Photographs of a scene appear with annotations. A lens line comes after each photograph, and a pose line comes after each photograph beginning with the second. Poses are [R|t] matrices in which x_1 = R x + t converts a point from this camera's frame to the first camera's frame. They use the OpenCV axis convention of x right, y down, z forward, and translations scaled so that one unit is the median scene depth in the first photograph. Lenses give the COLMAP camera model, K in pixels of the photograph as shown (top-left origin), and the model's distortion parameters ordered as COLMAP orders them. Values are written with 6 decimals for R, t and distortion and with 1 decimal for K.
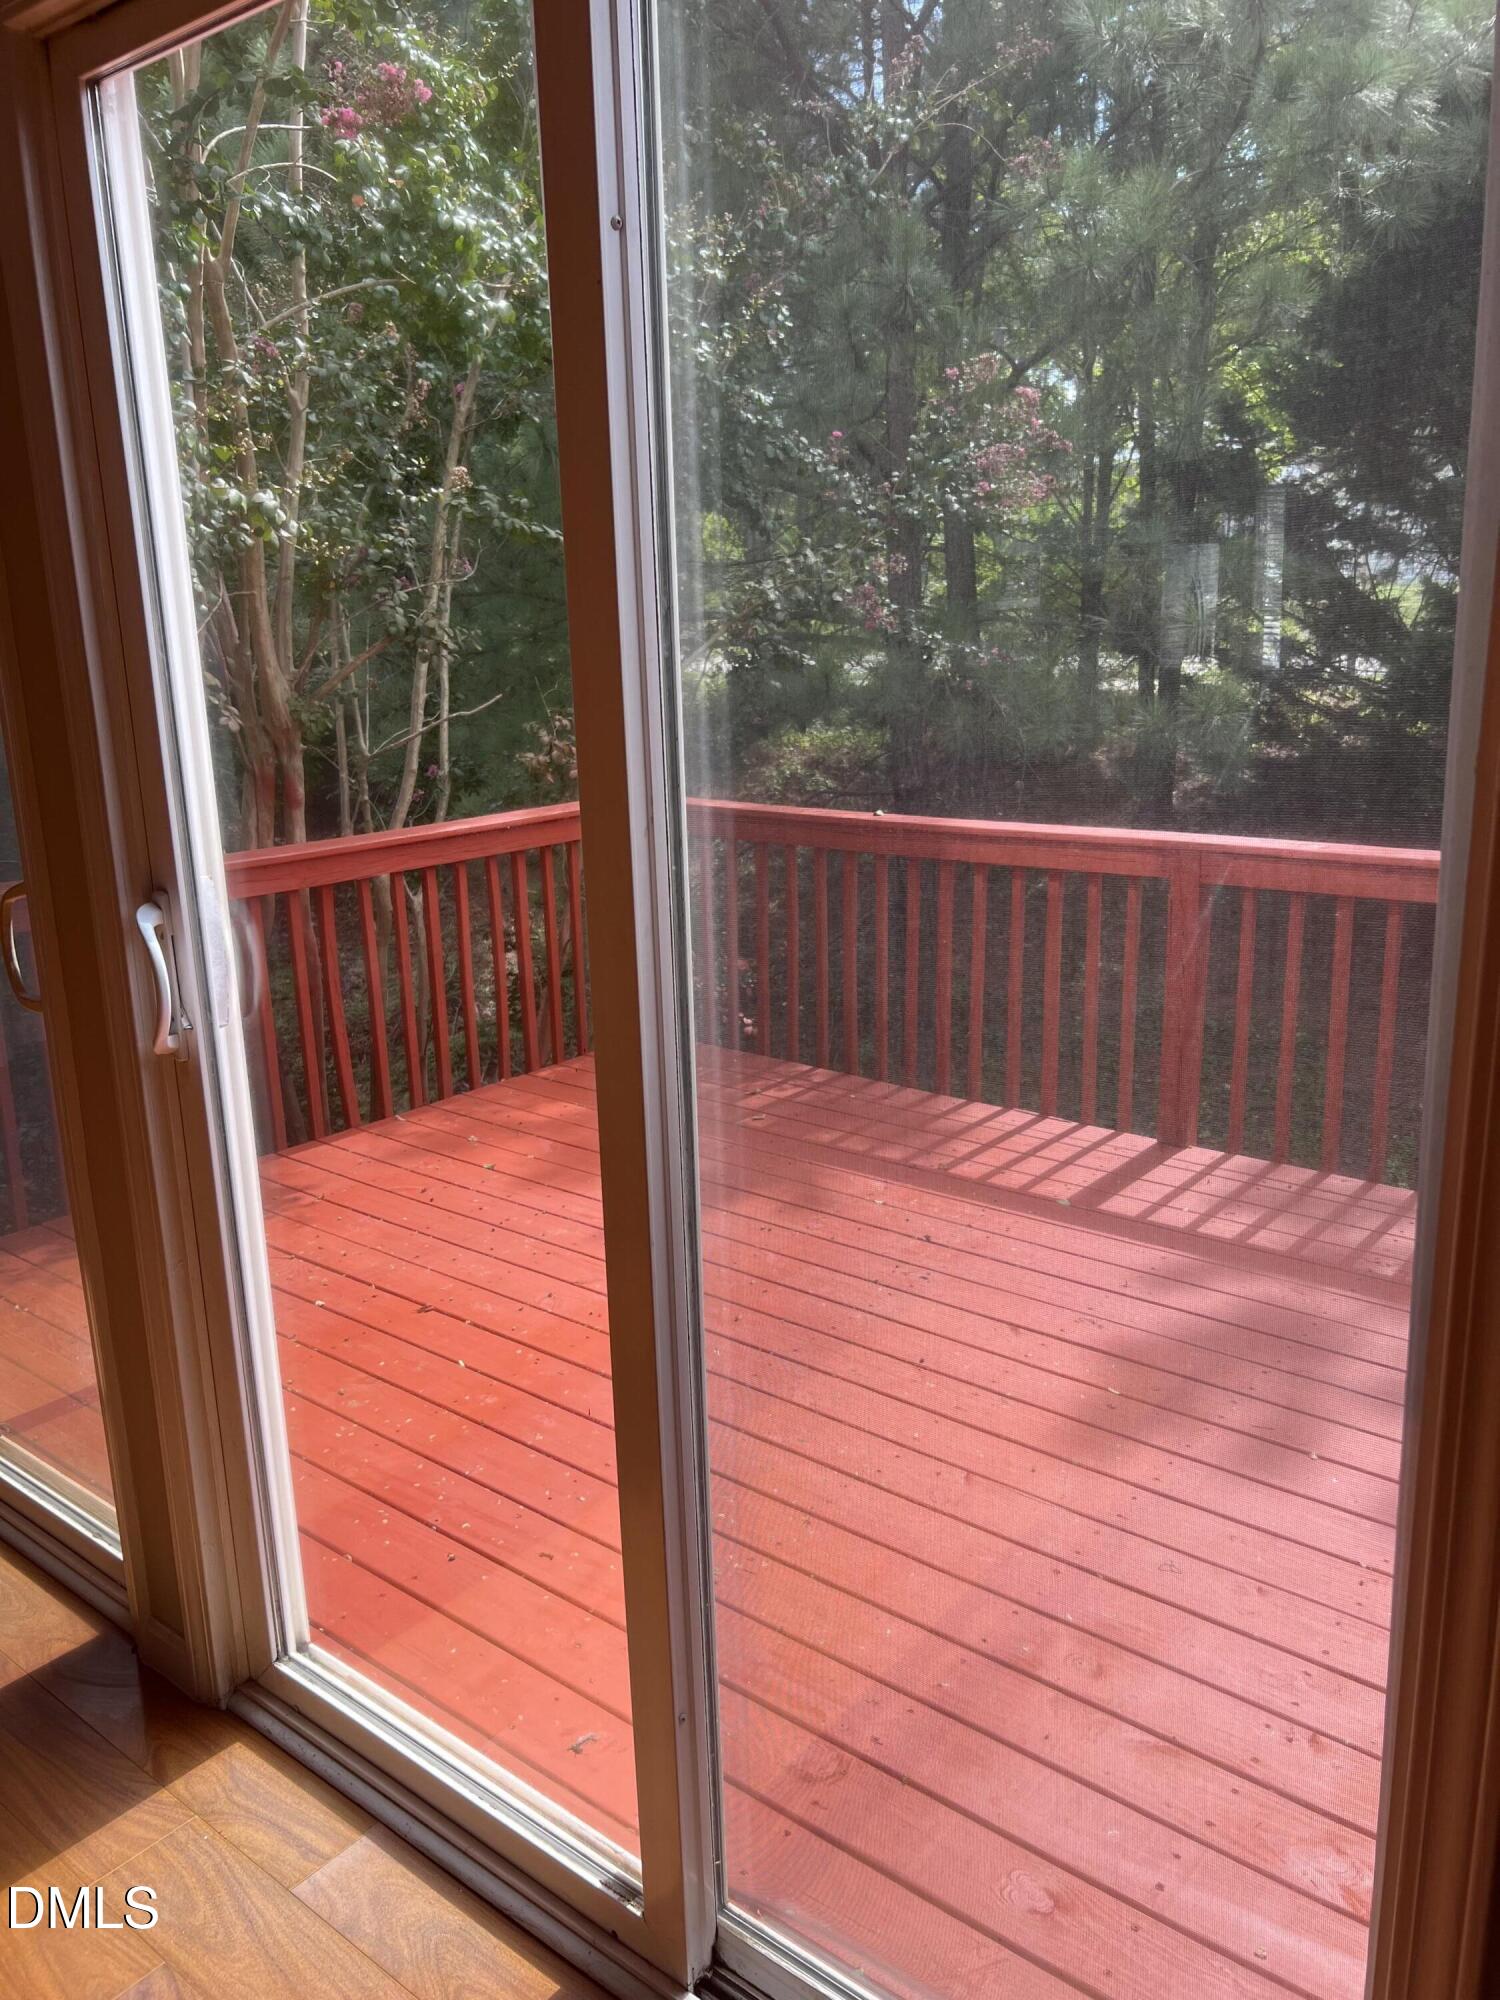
lens RADIAL K [[1508.9, 0, 750.0], [0, 1508.9, 1000.0], [0, 0, 1]] dist [0.026791, -0.000478]
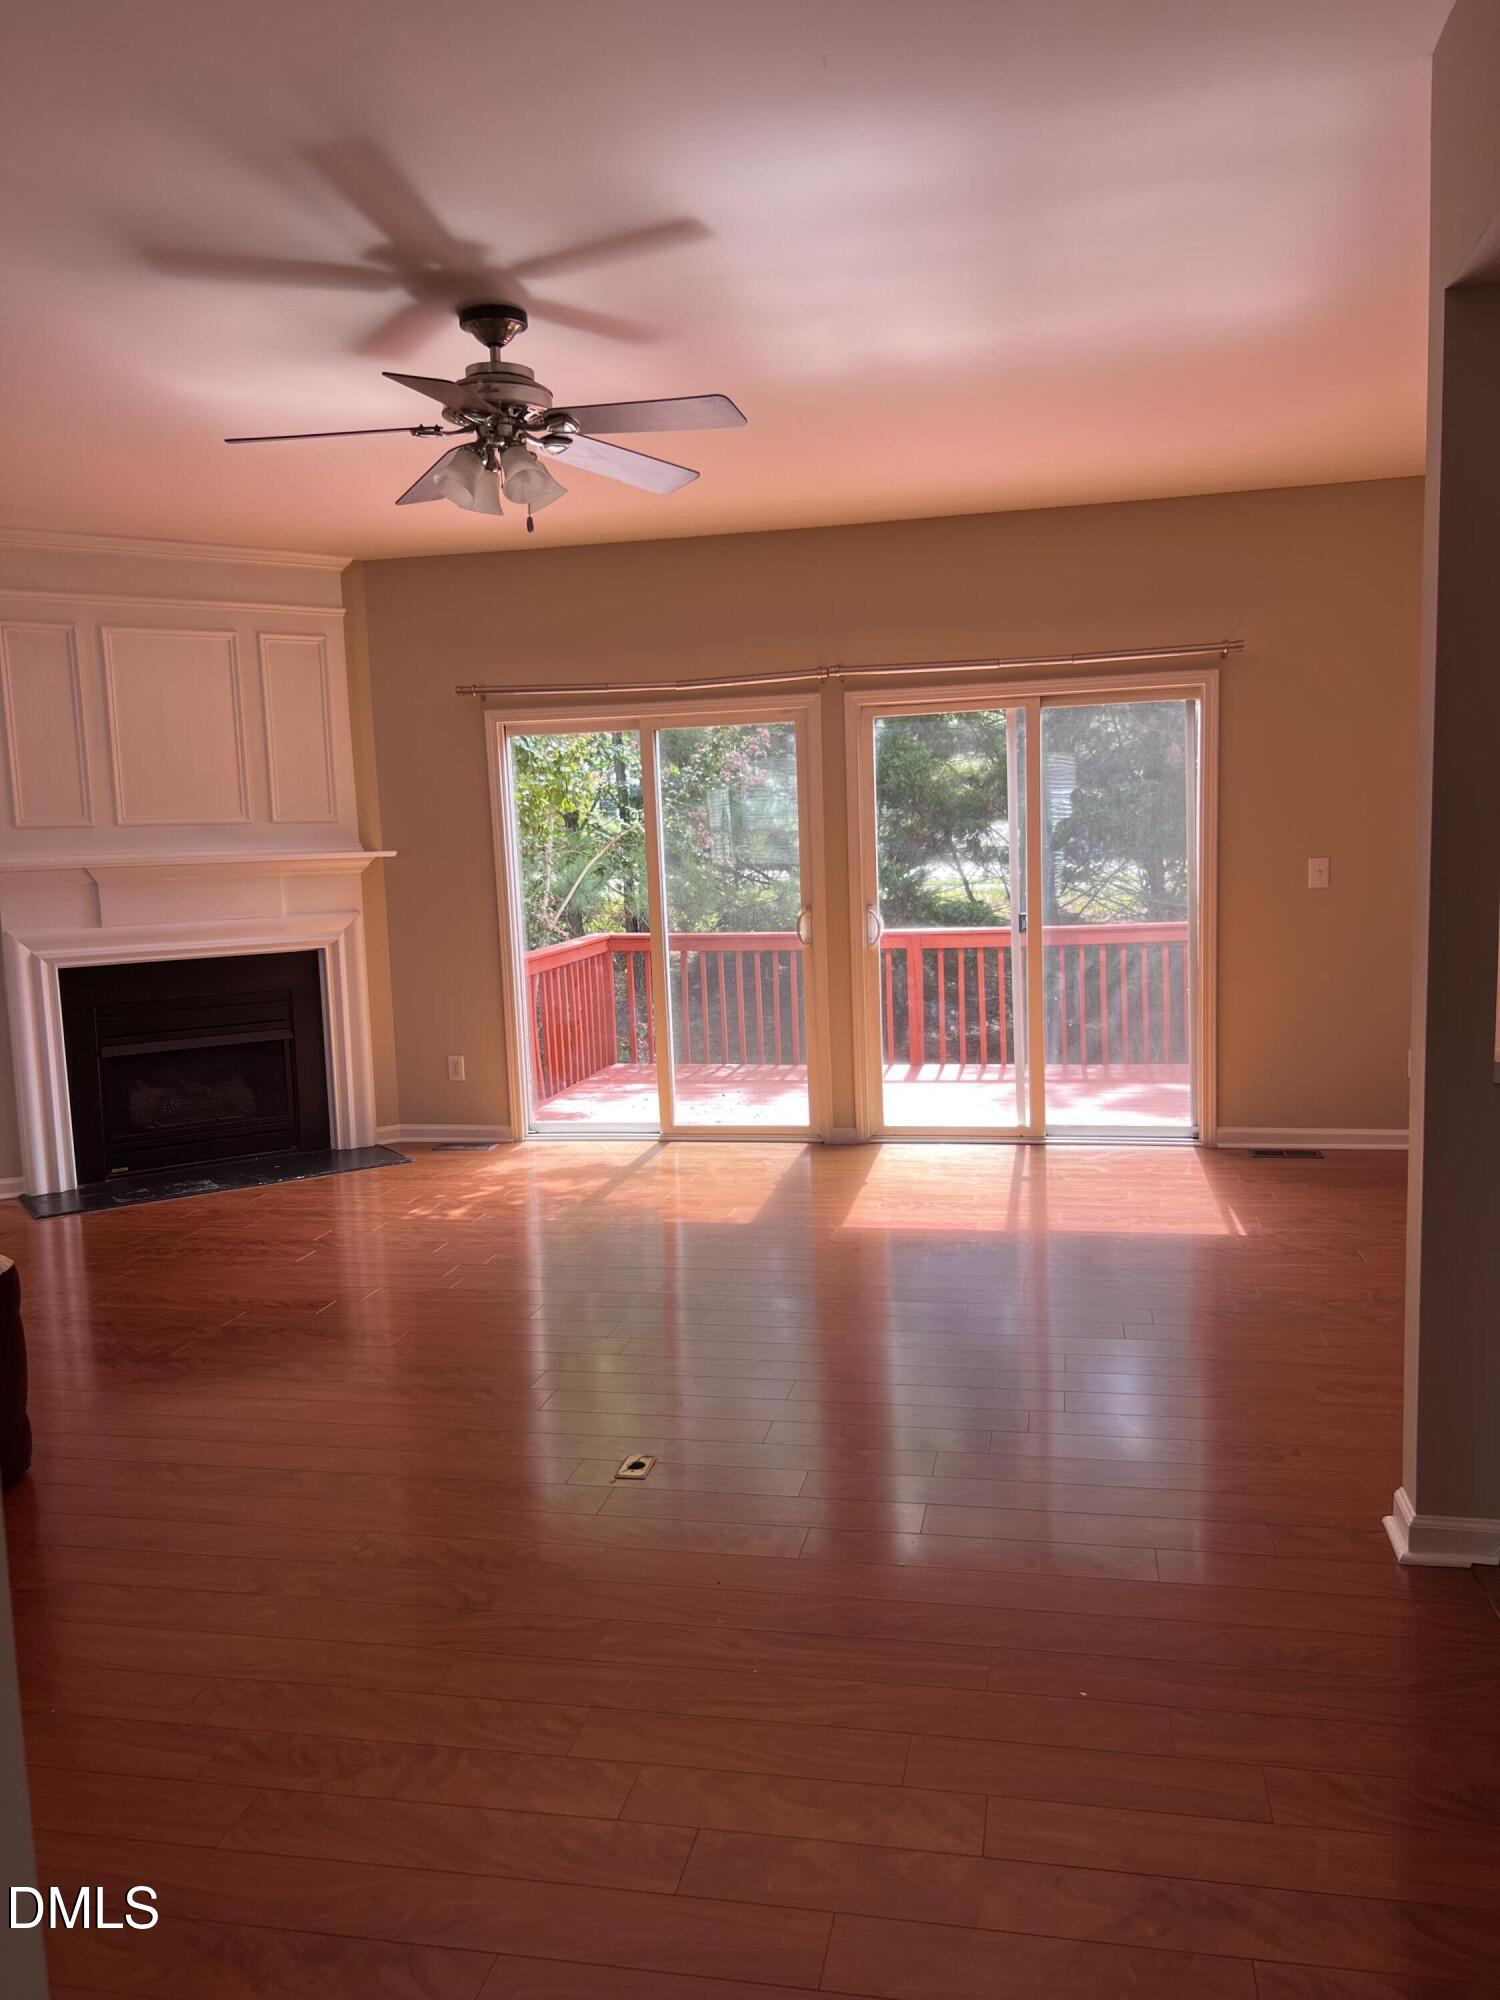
lens RADIAL K [[1508.9, 0, 750.0], [0, 1508.9, 1000.0], [0, 0, 1]] dist [0.026791, -0.000478]
pose [[0.883555, -0.056492, 0.464908, -1.016489], [0.124585, 0.985281, -0.117050, 0.238092], [-0.451452, 0.161341, 0.877588, -0.902920]]
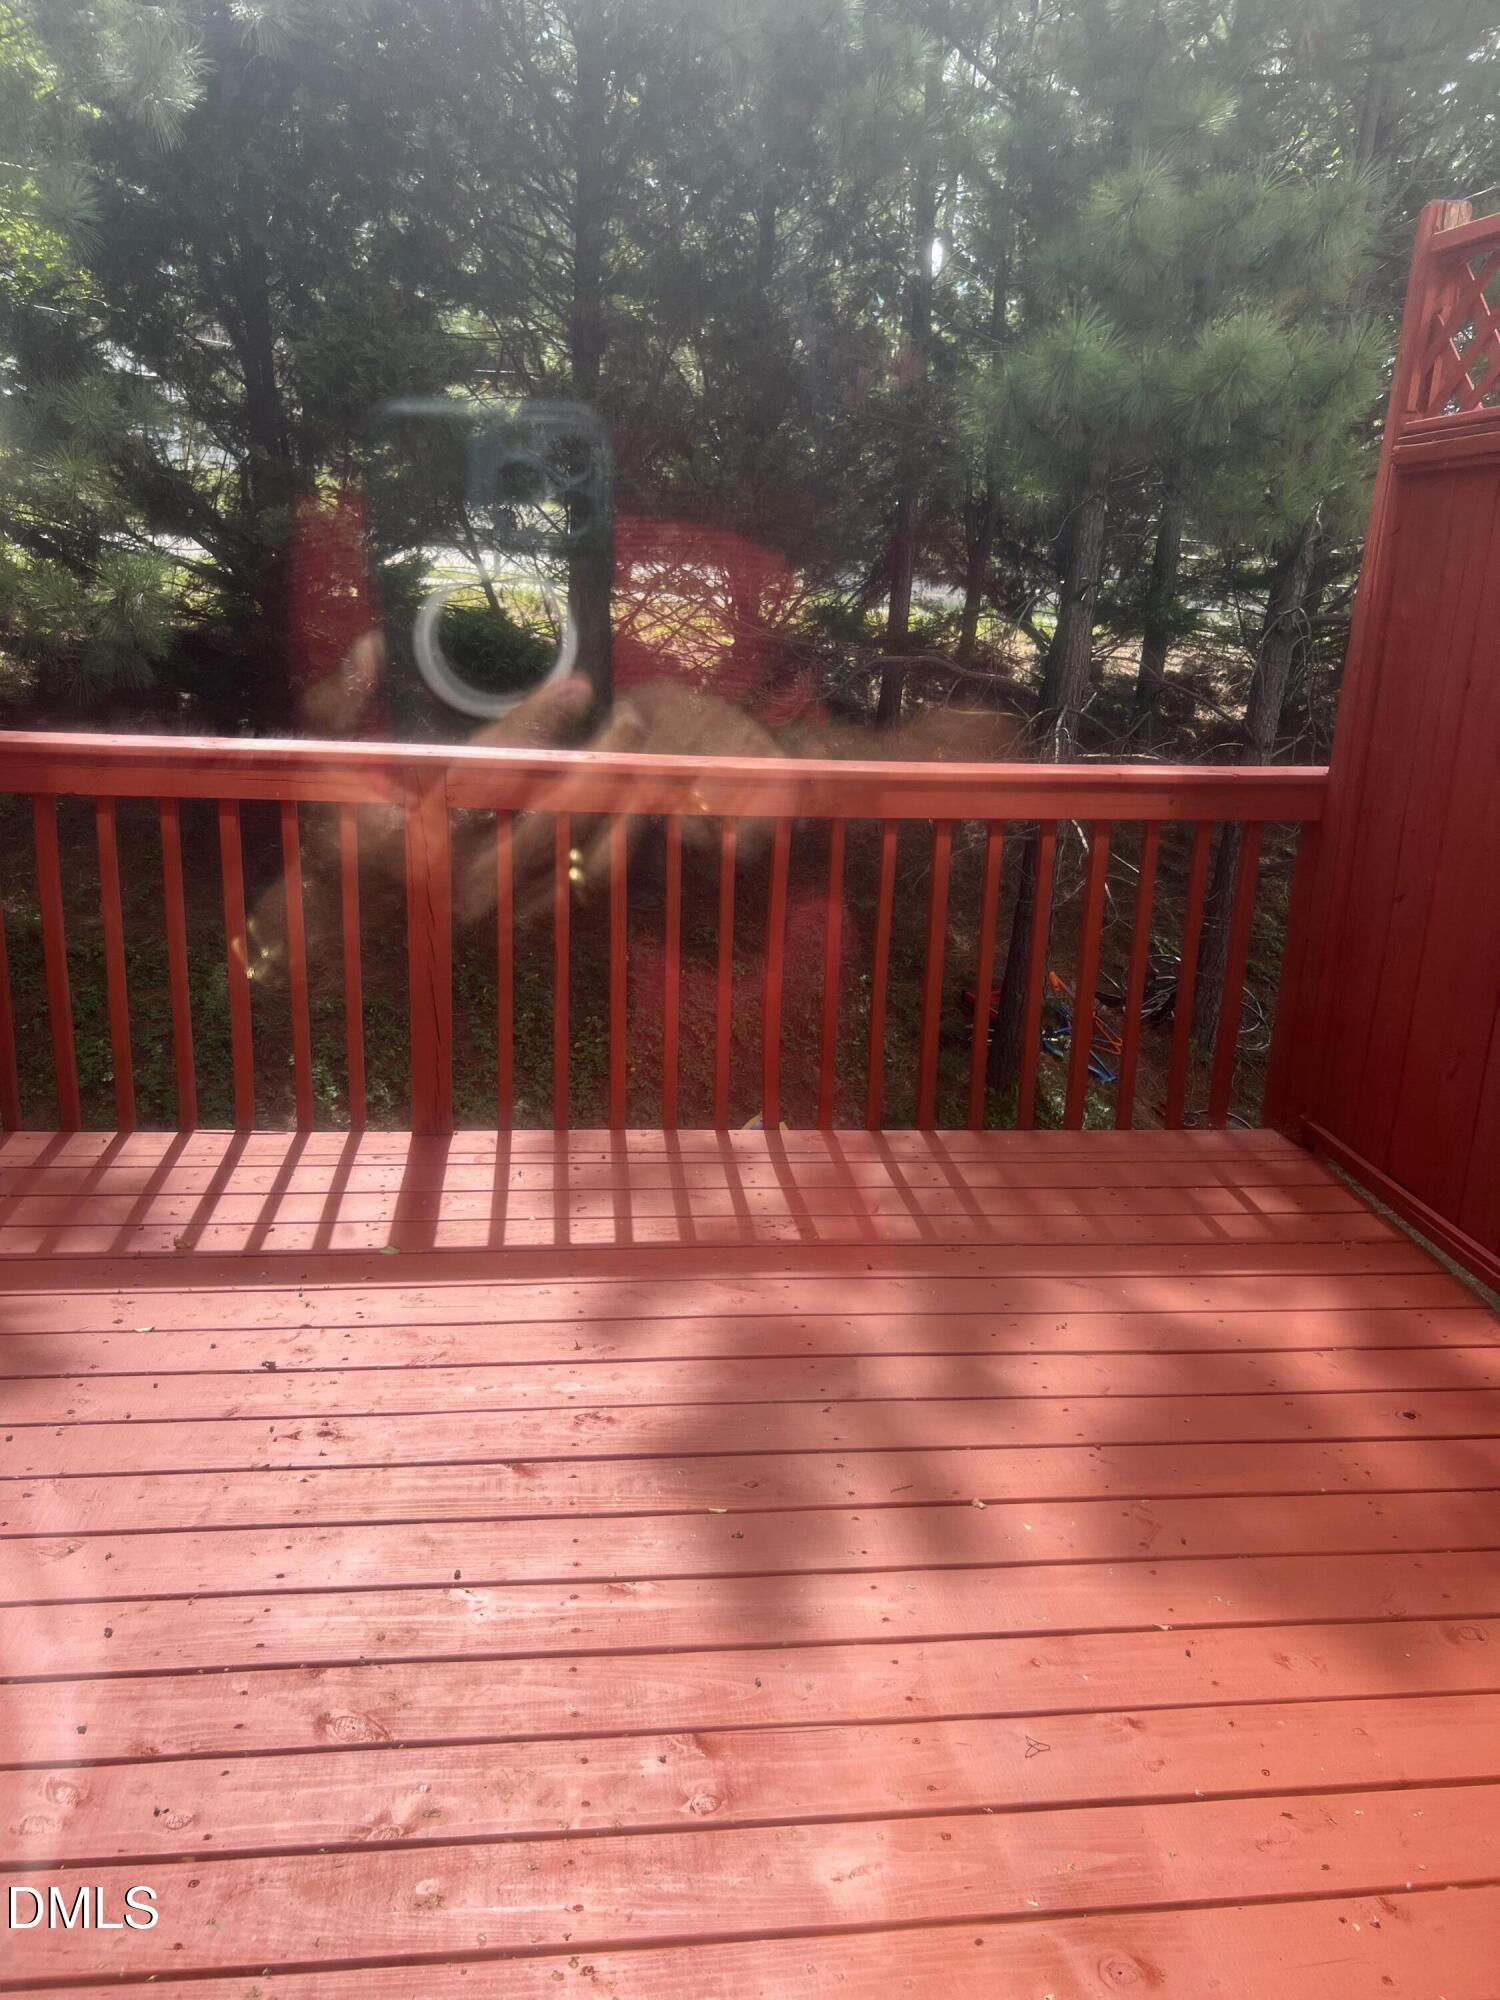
lens RADIAL K [[1485.0, 0, 750.0], [0, 1485.0, 1000.0], [0, 0, 1]] dist [0.032275, -0.003823]
pose [[0.683374, -0.162466, 0.711762, -0.161964], [0.108700, 0.986700, 0.120858, -0.054101], [-0.721931, -0.005223, 0.691946, 0.344654]]
